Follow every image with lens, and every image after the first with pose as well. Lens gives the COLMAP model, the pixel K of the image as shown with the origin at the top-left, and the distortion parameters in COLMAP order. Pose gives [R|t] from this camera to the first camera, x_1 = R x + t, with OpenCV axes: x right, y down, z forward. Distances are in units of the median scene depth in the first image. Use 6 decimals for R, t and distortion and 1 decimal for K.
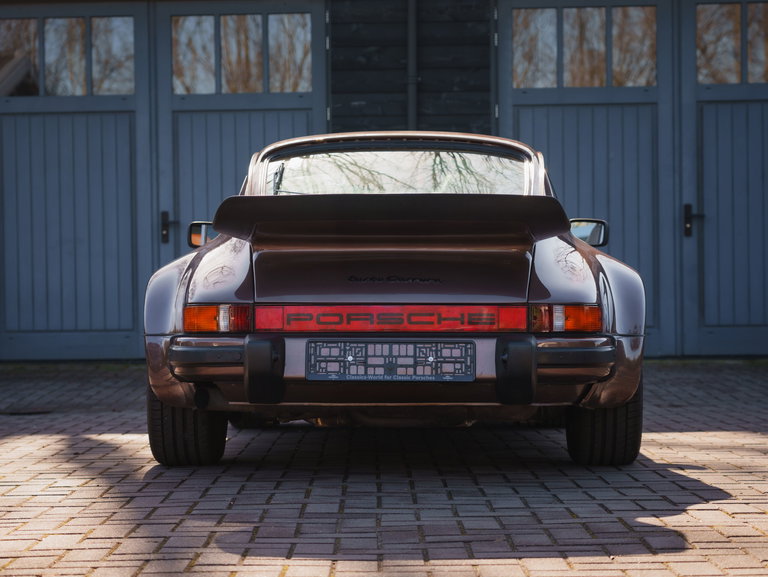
lens RADIAL K [[1954.6, 0, 384.0], [0, 1954.6, 288.5], [0, 0, 1]] dist [0.003468, -0.595863]
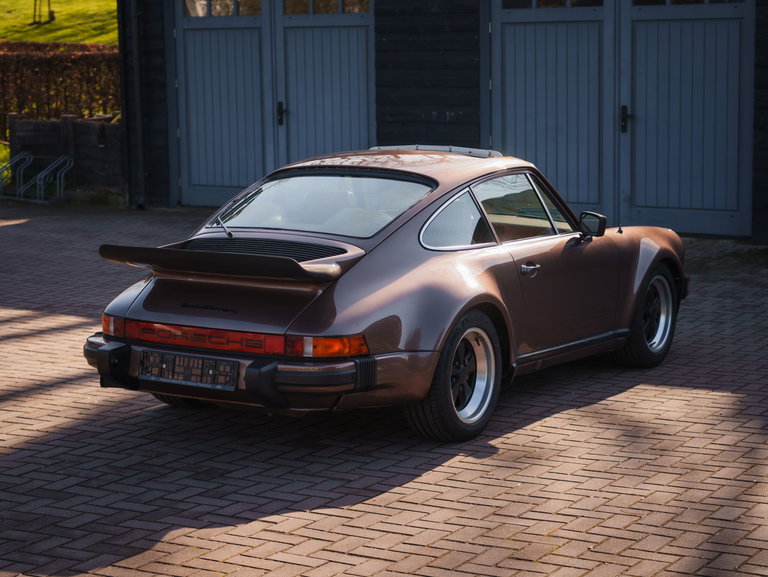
lens RADIAL K [[1717.7, 0, 384.0], [0, 1717.7, 288.5], [0, 0, 1]] dist [0.101338, -0.125871]
pose [[0.867977, 0.068031, -0.491922, 0.709866], [0.001135, 0.990298, 0.138958, -0.187193], [0.496603, -0.121170, 0.859479, 0.025208]]
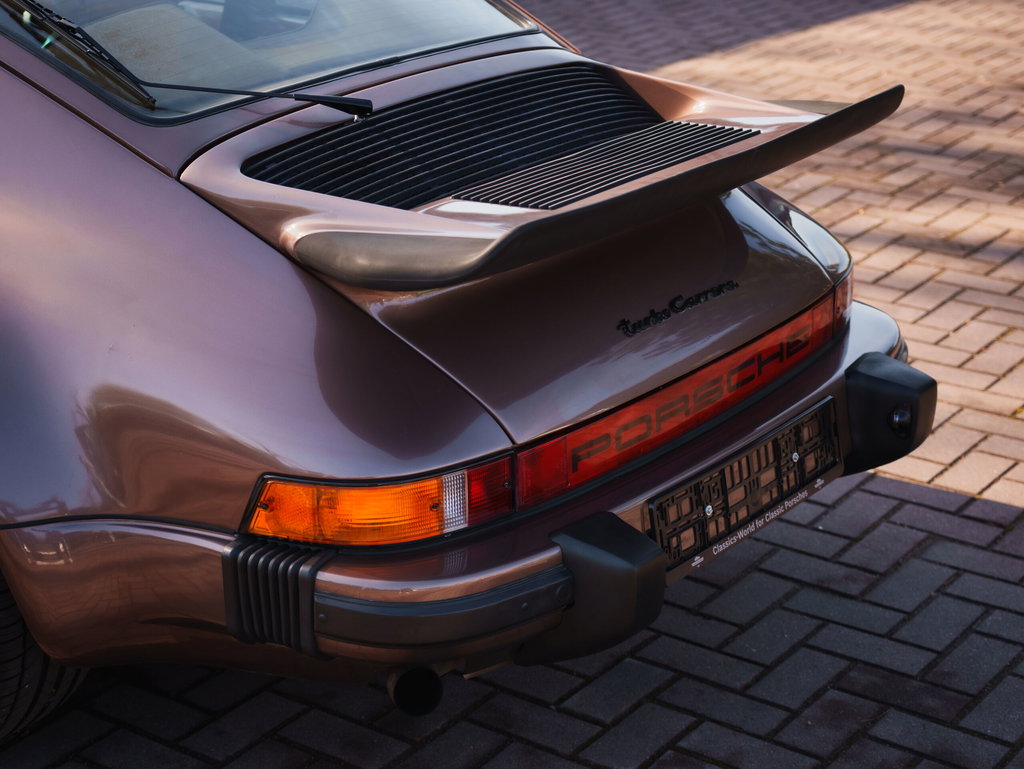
lens RADIAL K [[1966.4, 0, 512.0], [0, 1966.4, 384.5], [0, 0, 1]] dist [0.031424, 0.182216]
pose [[0.587626, -0.286651, 0.756655, -0.382637], [-0.003078, 0.934345, 0.356357, -0.155537], [-0.809127, -0.211734, 0.548163, 0.775686]]
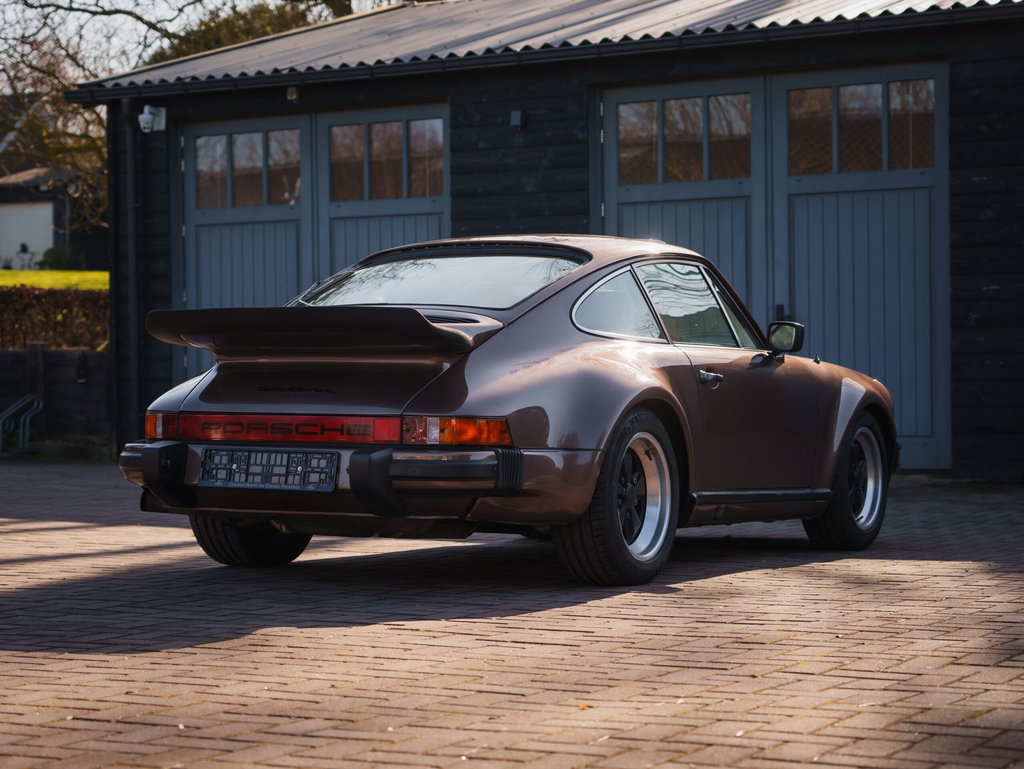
lens RADIAL K [[2264.8, 0, 512.0], [0, 2264.8, 384.5], [0, 0, 1]] dist [0.069373, -0.015238]
pose [[0.888871, 0.005863, -0.458119, 0.653200], [-0.004929, 0.999983, 0.003234, -0.012074], [0.458130, -0.000616, 0.888885, -0.001519]]
